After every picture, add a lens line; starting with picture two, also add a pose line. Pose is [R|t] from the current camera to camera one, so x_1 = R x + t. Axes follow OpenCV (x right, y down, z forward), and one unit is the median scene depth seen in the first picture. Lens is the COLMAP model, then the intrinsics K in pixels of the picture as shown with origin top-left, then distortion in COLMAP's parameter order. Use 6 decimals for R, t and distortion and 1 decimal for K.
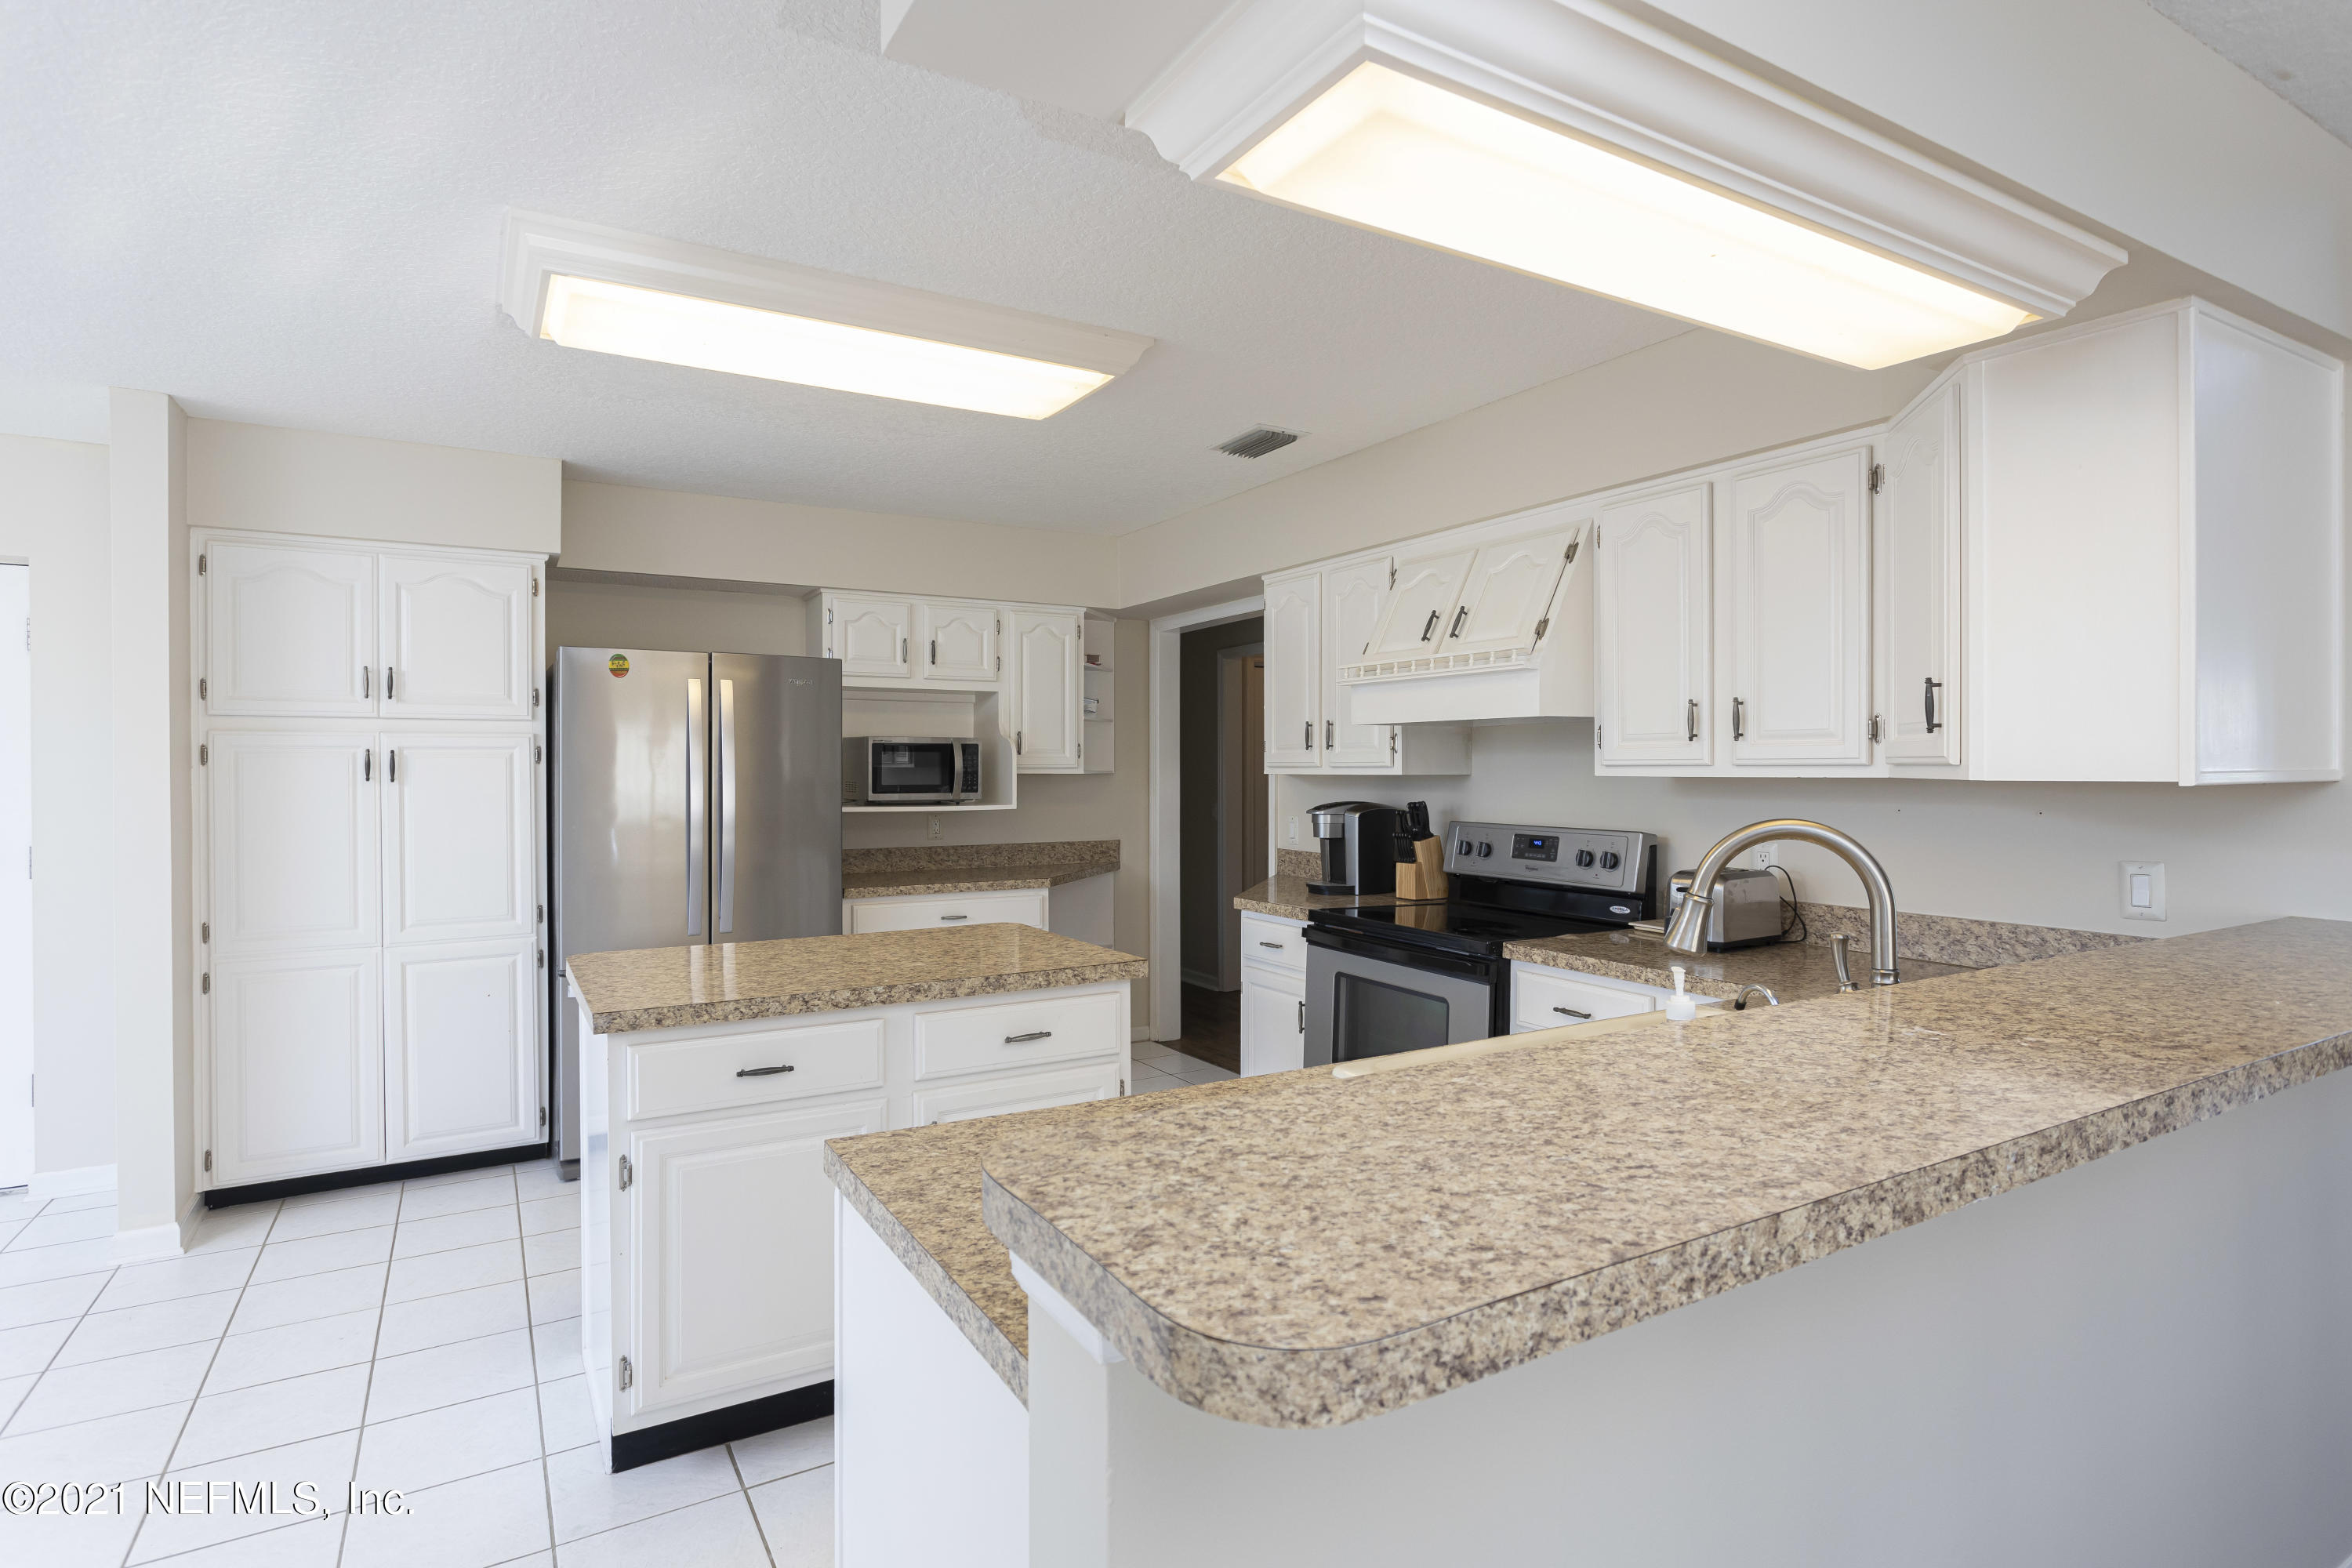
lens RADIAL K [[1173.0, 0, 1176.0], [0, 1173.0, 784.0], [0, 0, 1]] dist [-0.023524, 0.018433]
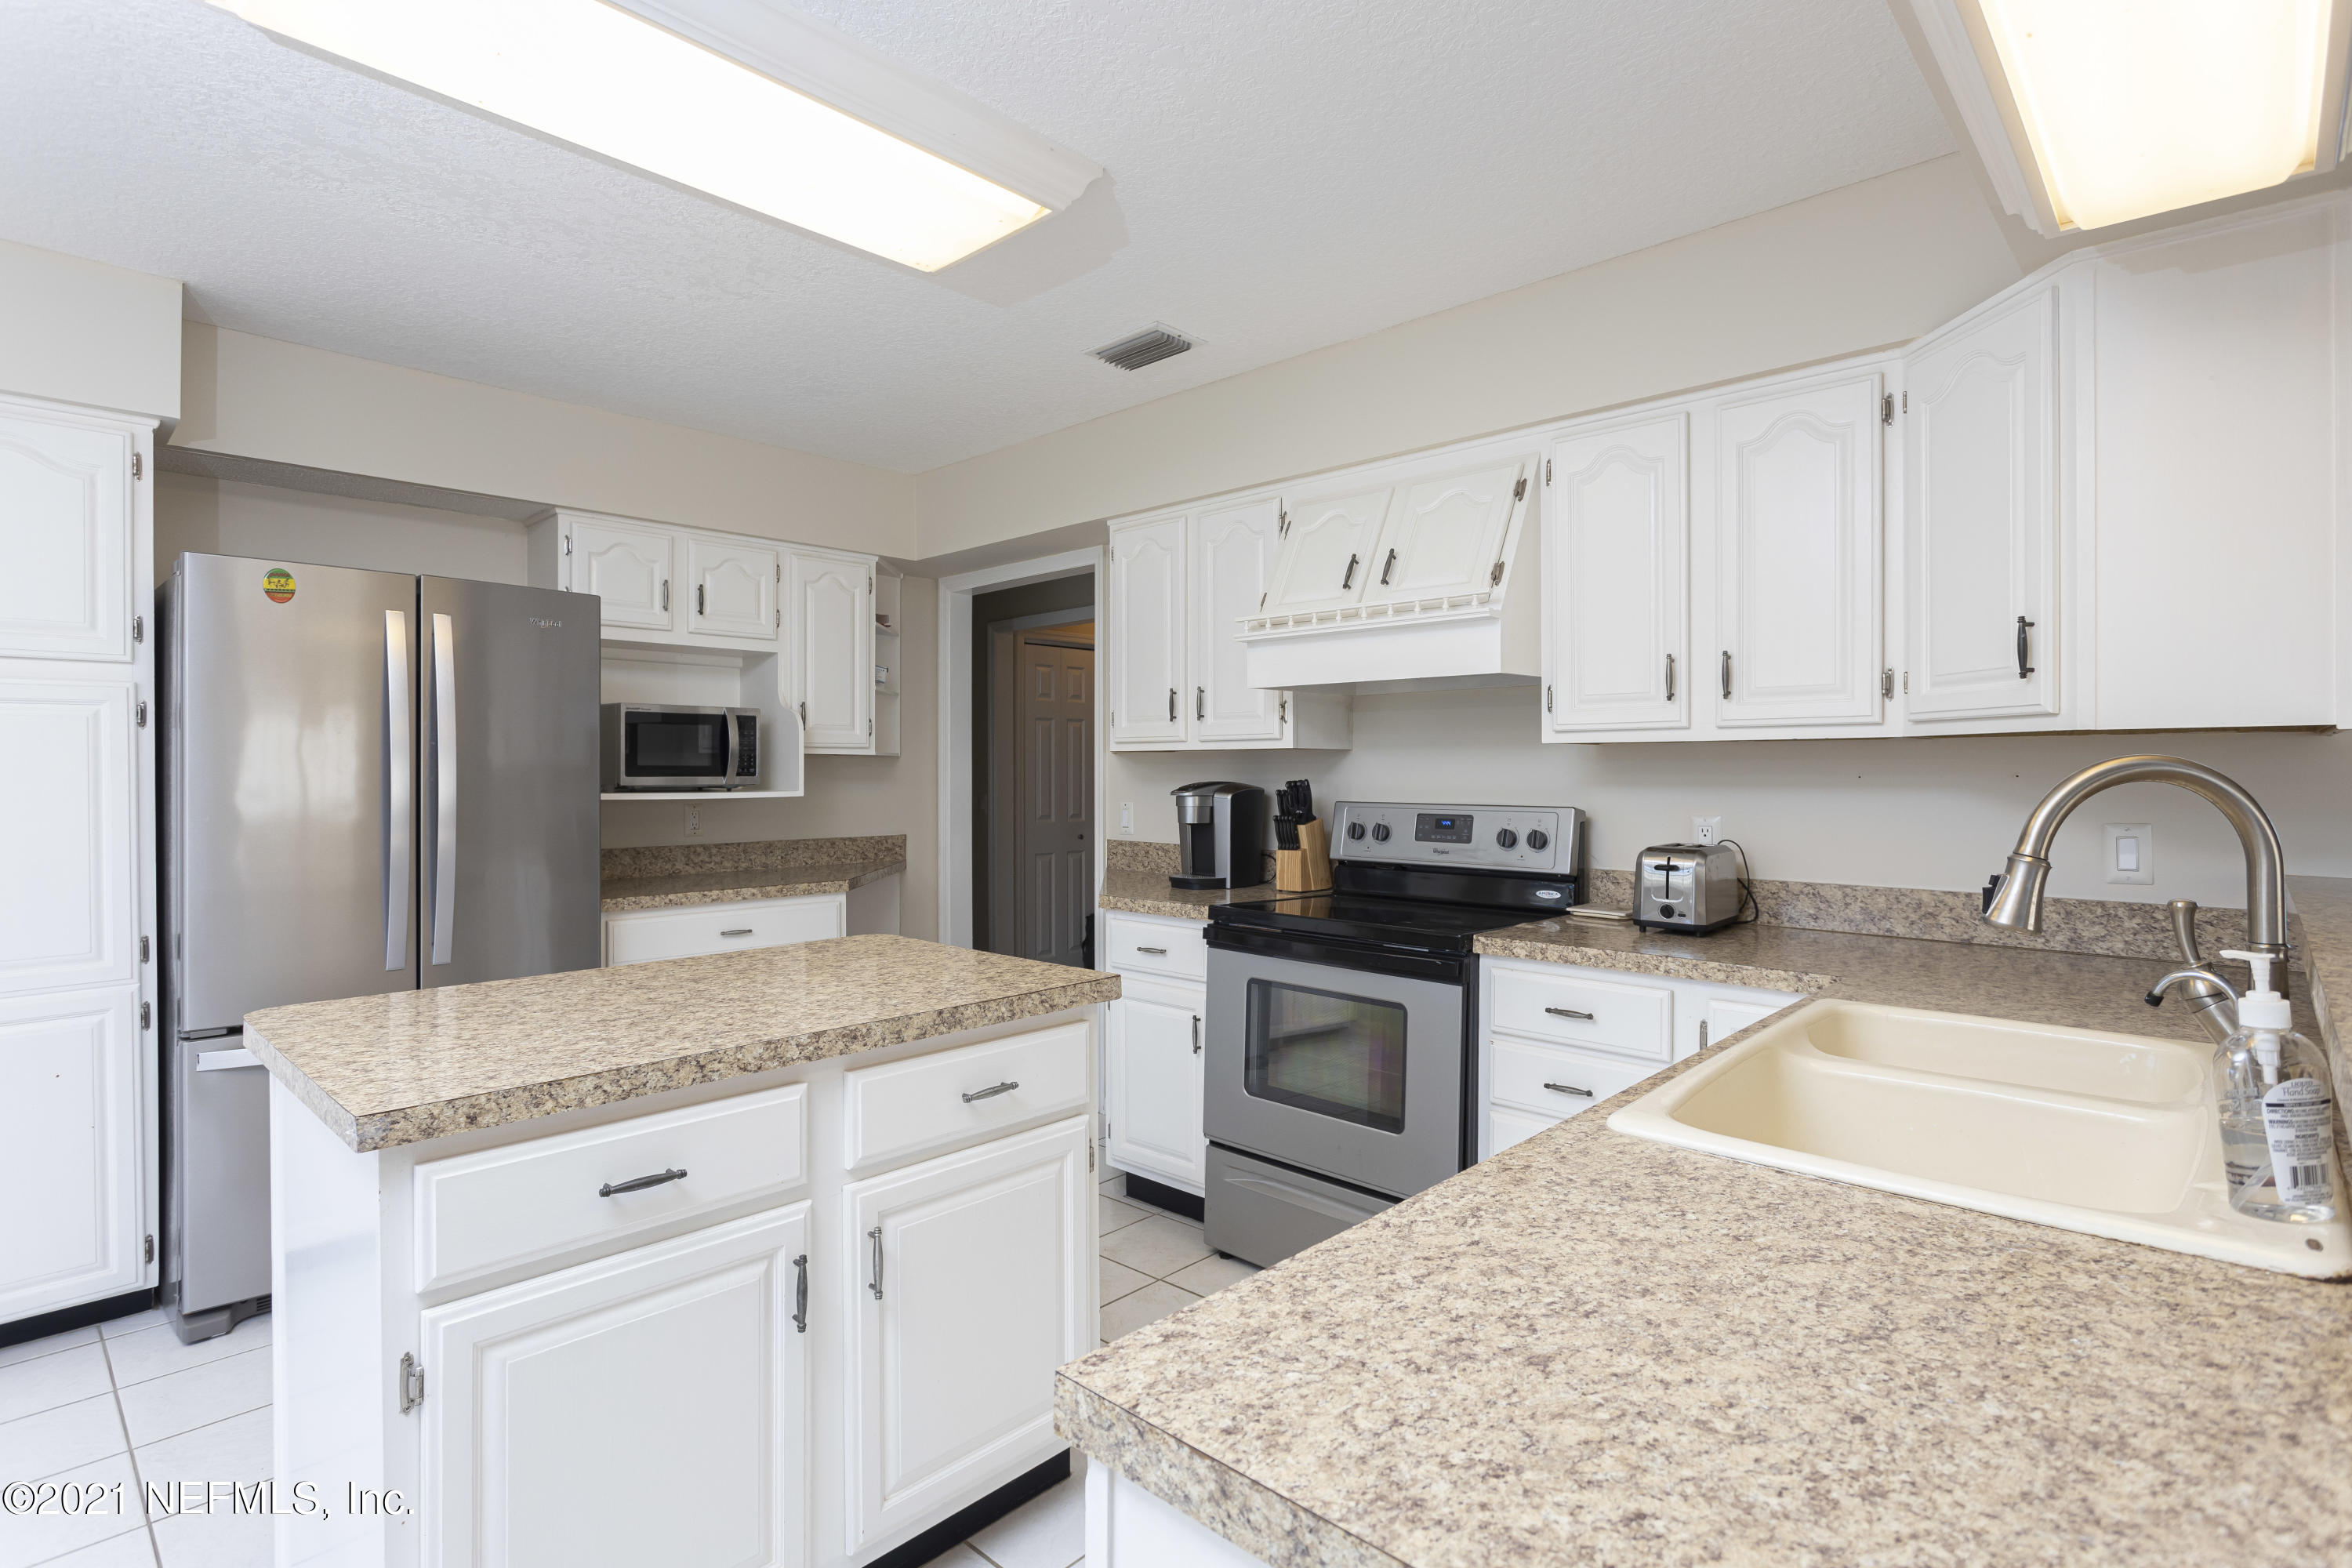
lens RADIAL K [[1216.1, 0, 1174.5], [0, 1216.1, 769.4], [0, 0, 1]] dist [-0.010469, 0.001572]
pose [[0.969538, -0.006401, 0.244857, -0.121591], [0.008943, 0.999917, -0.009271, 0.016556], [-0.244777, 0.011179, 0.969515, 0.154054]]
